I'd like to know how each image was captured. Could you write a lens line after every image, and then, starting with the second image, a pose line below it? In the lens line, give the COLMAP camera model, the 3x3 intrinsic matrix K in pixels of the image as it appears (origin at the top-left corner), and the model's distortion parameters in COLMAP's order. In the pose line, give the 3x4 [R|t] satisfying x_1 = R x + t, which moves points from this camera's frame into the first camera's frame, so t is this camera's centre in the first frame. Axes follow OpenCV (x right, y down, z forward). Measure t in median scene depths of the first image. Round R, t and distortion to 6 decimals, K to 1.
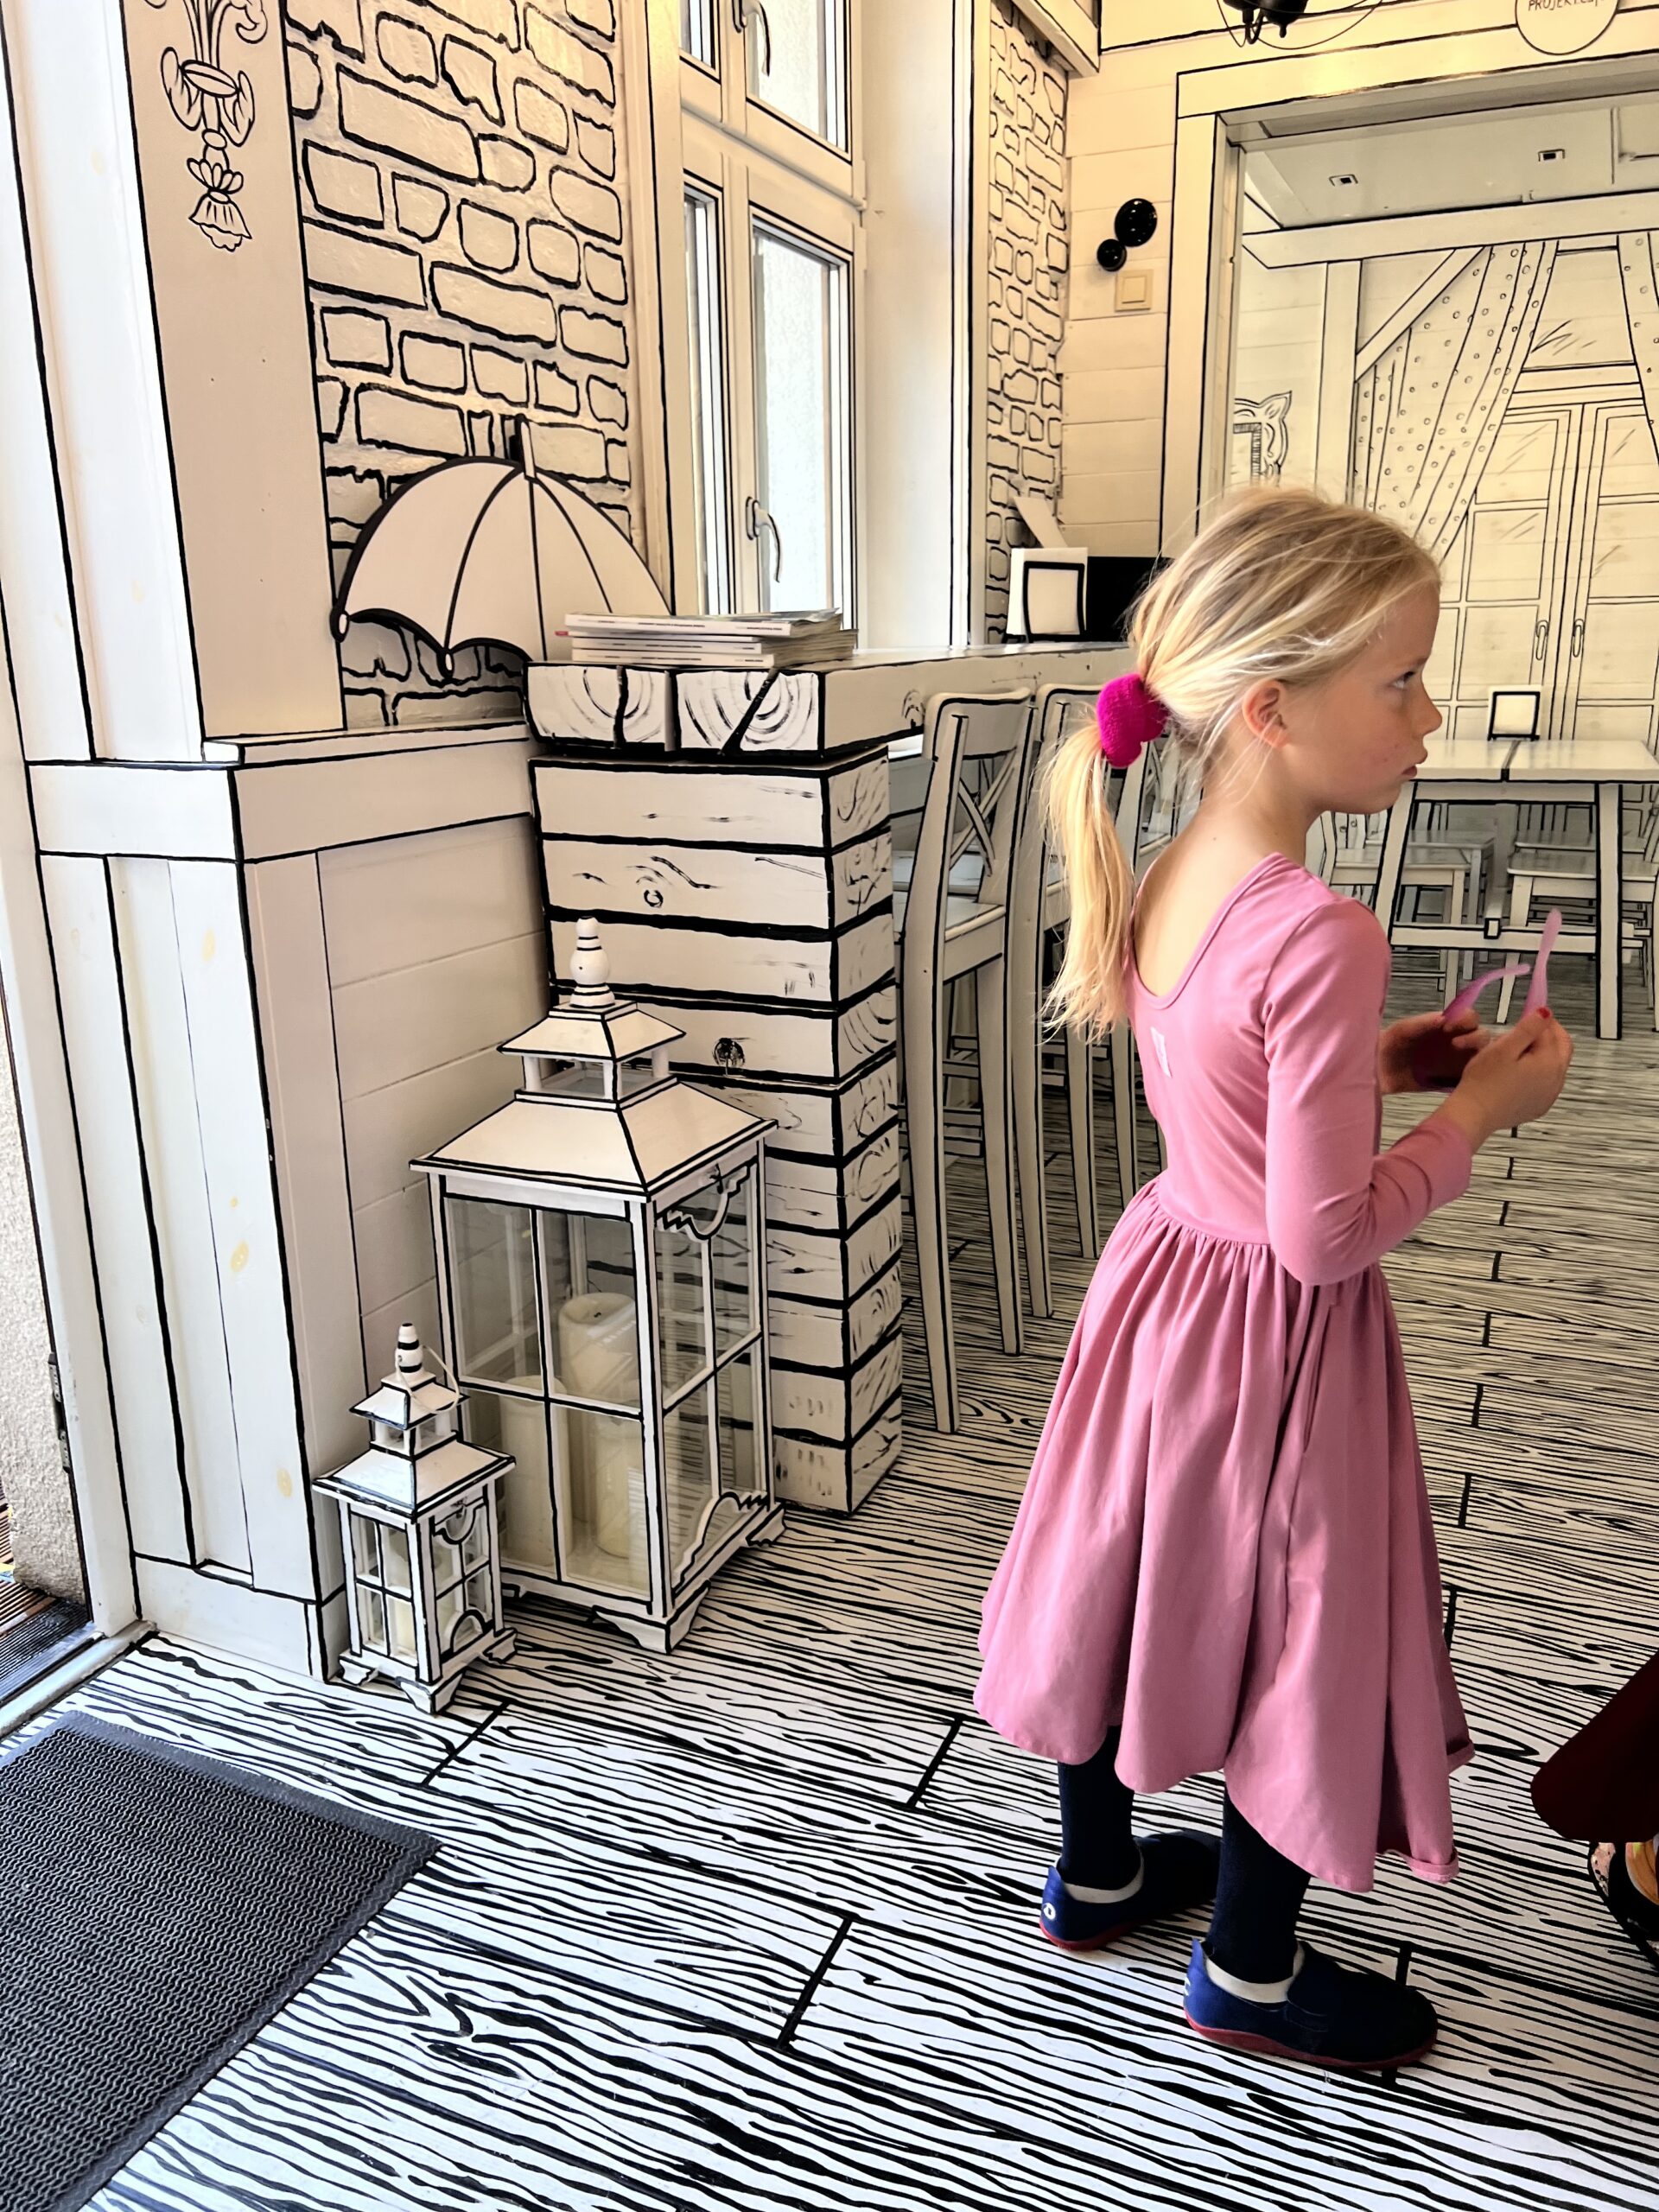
lens RADIAL K [[1670.8, 0, 829.5], [0, 1670.8, 1106.0], [0, 0, 1]] dist [0.056250, -0.070240]
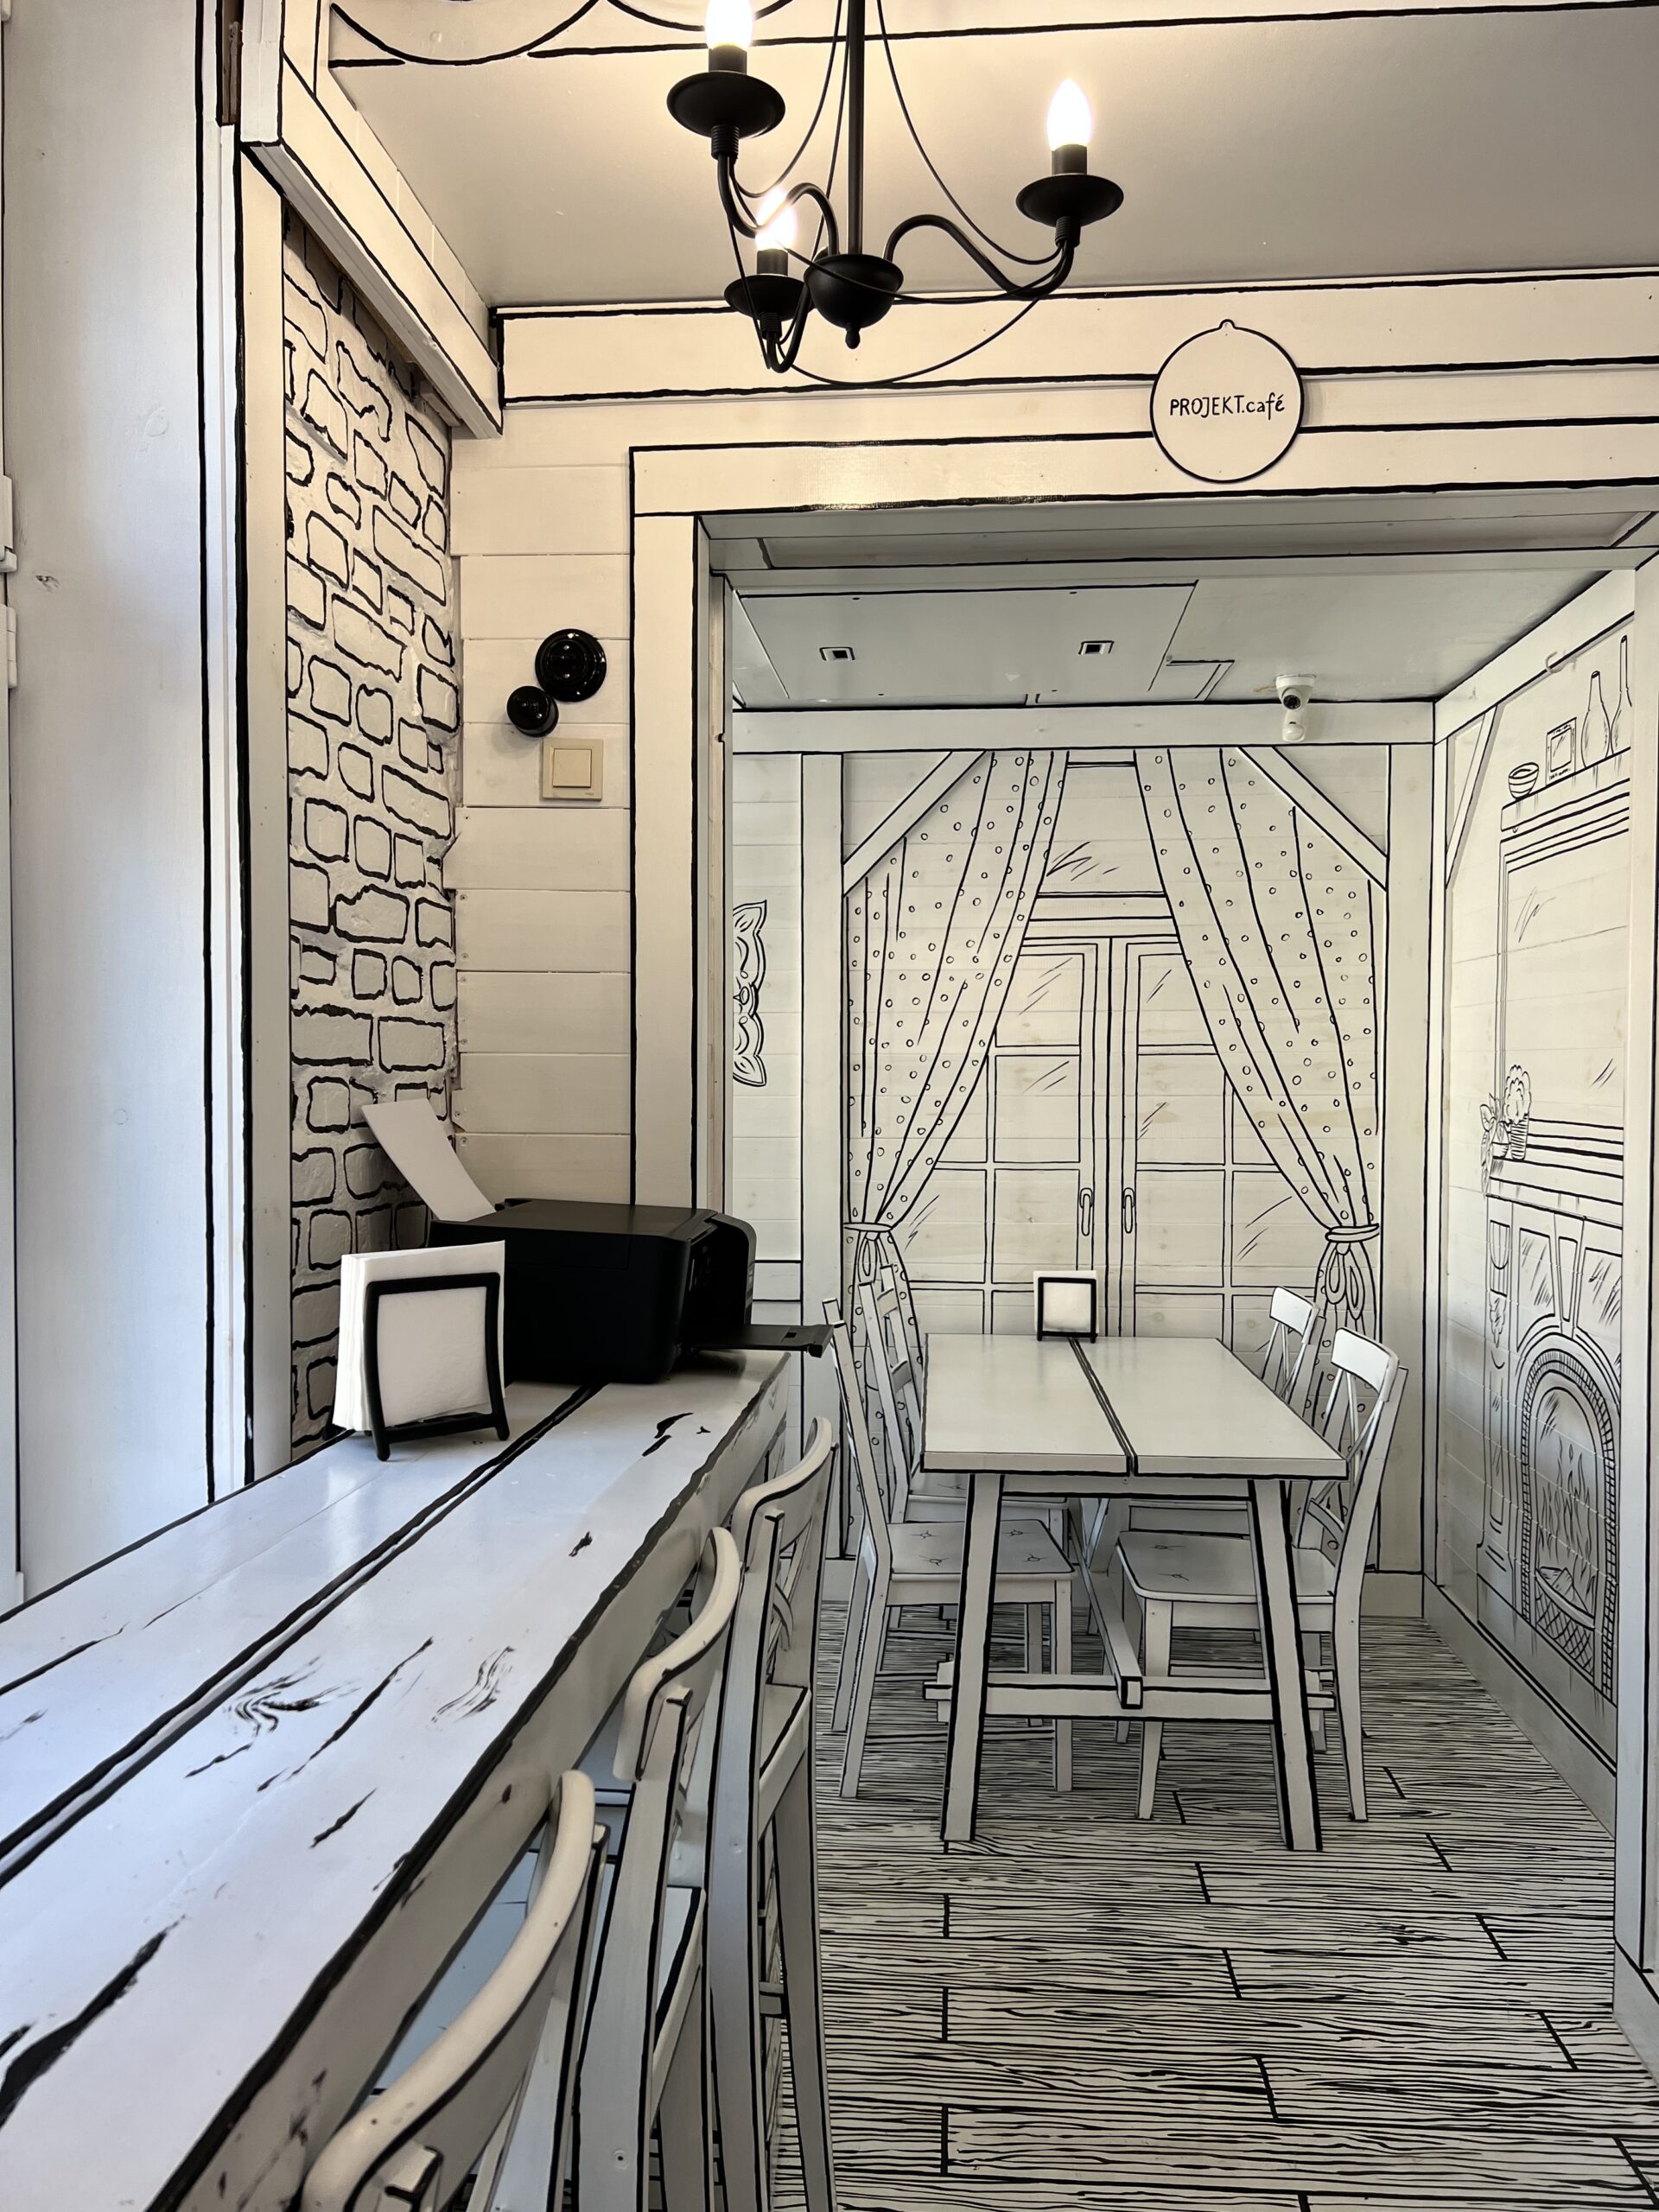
lens RADIAL K [[1663.5, 0, 829.5], [0, 1663.5, 1106.0], [0, 0, 1]] dist [0.181700, -0.425060]
pose [[0.945026, 0.012186, 0.326768, 0.058600], [0.068065, 0.970086, -0.233022, -0.178206], [-0.319833, 0.242454, 0.915928, 0.363310]]
